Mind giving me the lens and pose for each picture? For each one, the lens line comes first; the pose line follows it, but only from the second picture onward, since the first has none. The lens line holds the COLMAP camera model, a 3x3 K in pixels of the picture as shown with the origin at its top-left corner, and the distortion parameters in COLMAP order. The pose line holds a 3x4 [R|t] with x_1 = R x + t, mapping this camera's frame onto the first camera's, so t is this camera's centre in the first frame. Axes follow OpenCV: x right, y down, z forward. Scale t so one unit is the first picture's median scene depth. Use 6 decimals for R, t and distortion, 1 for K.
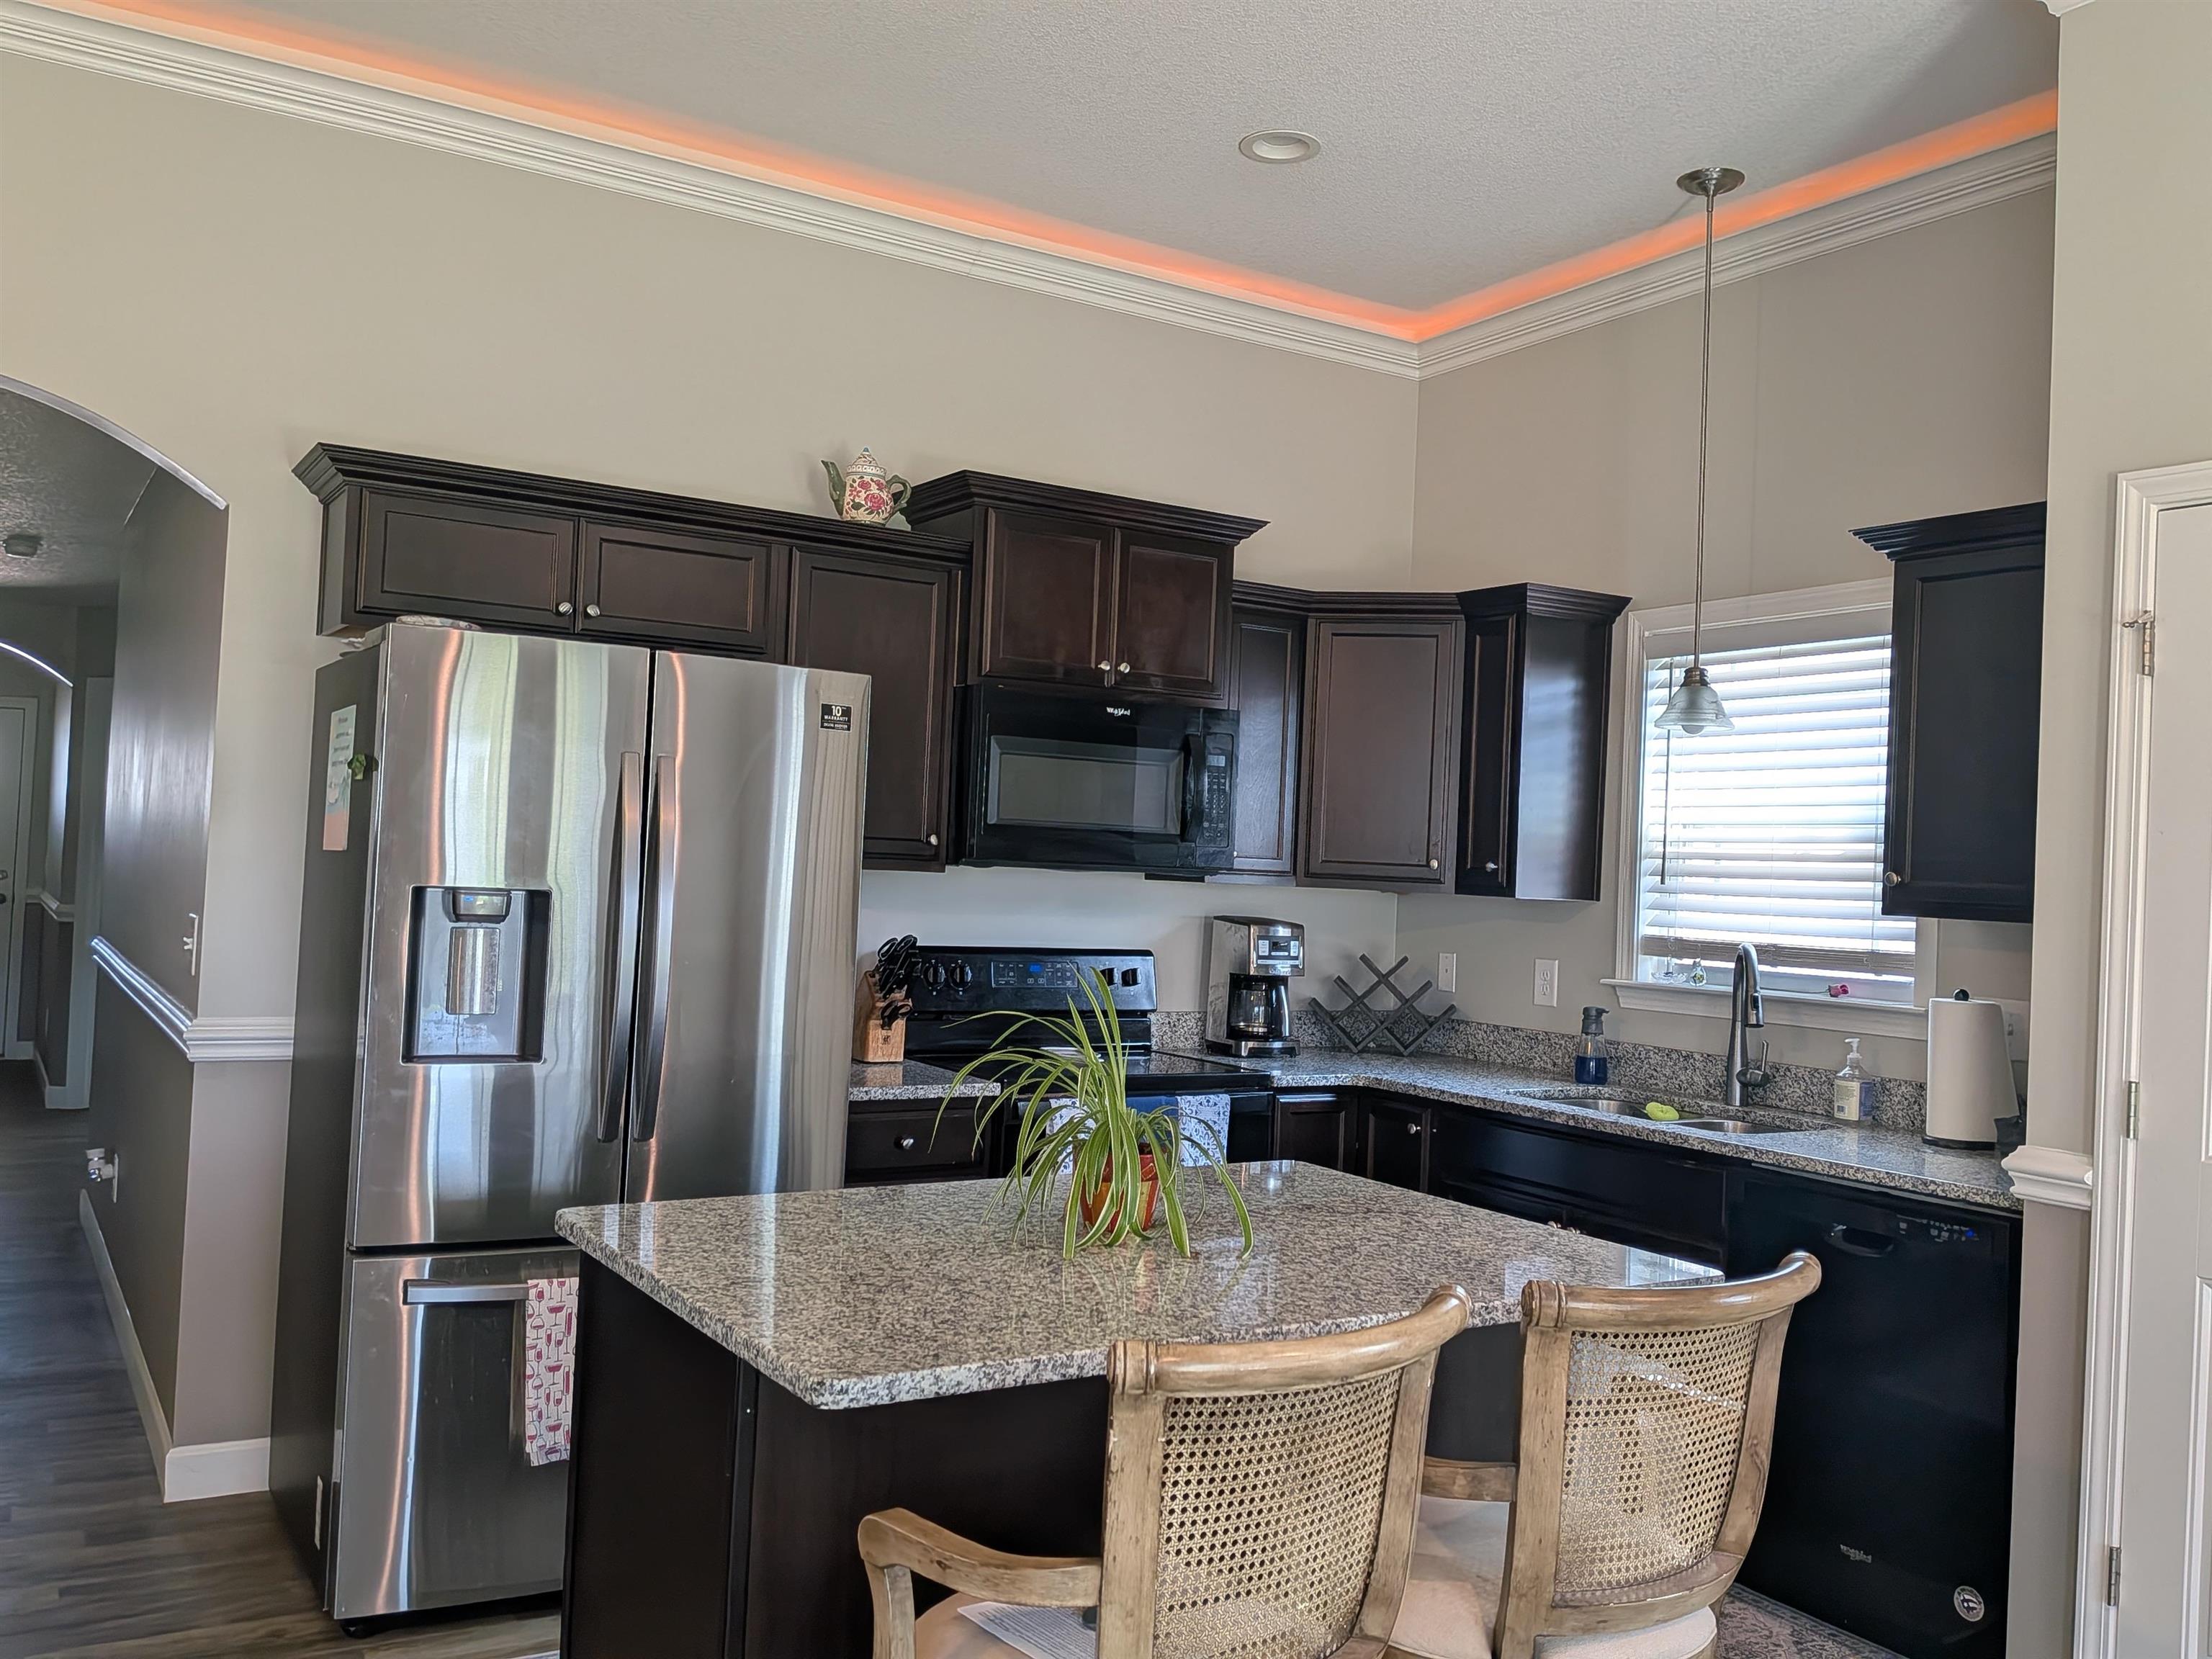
lens RADIAL K [[1879.4, 0, 1130.2], [0, 1879.4, 821.4], [0, 0, 1]] dist [0.080467, -0.110216]
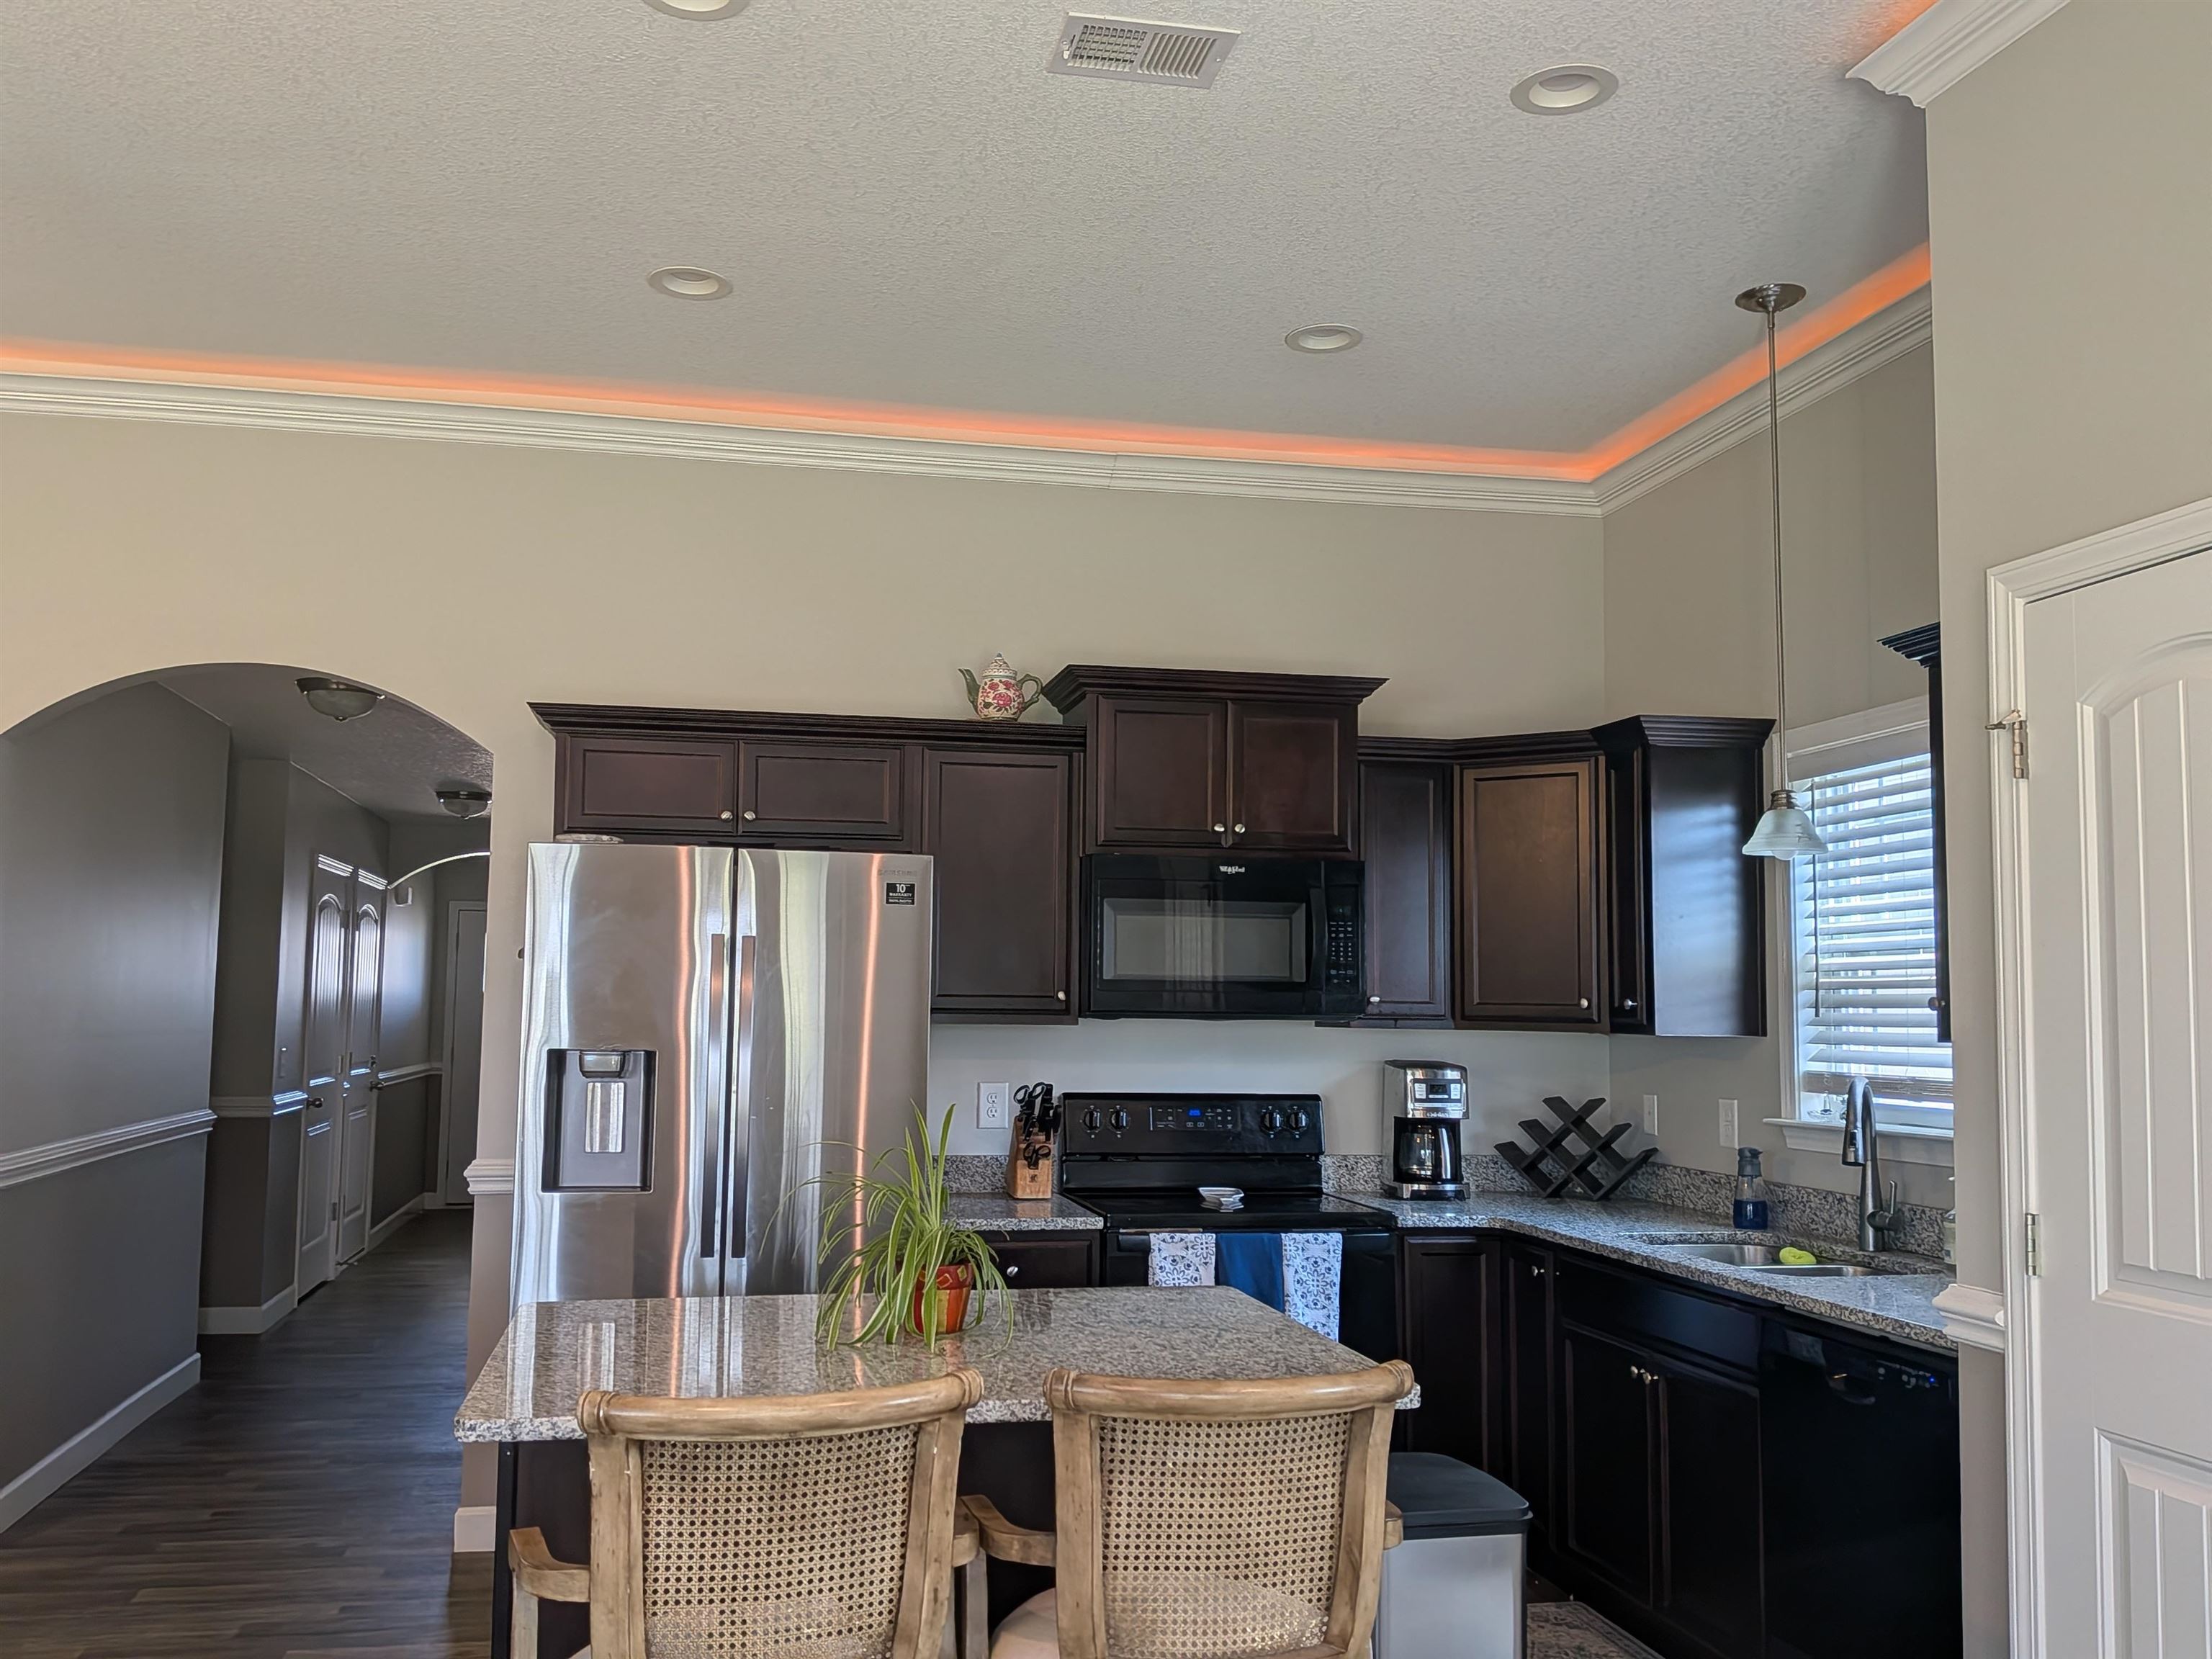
lens RADIAL K [[1879.4, 0, 1034.3], [0, 1879.4, 853.3], [0, 0, 1]] dist [0.080467, -0.110216]
pose [[0.927463, -0.064110, -0.368377, 0.288227], [0.039305, 0.996449, -0.074457, 0.007620], [0.371843, 0.054577, 0.926690, -0.035905]]
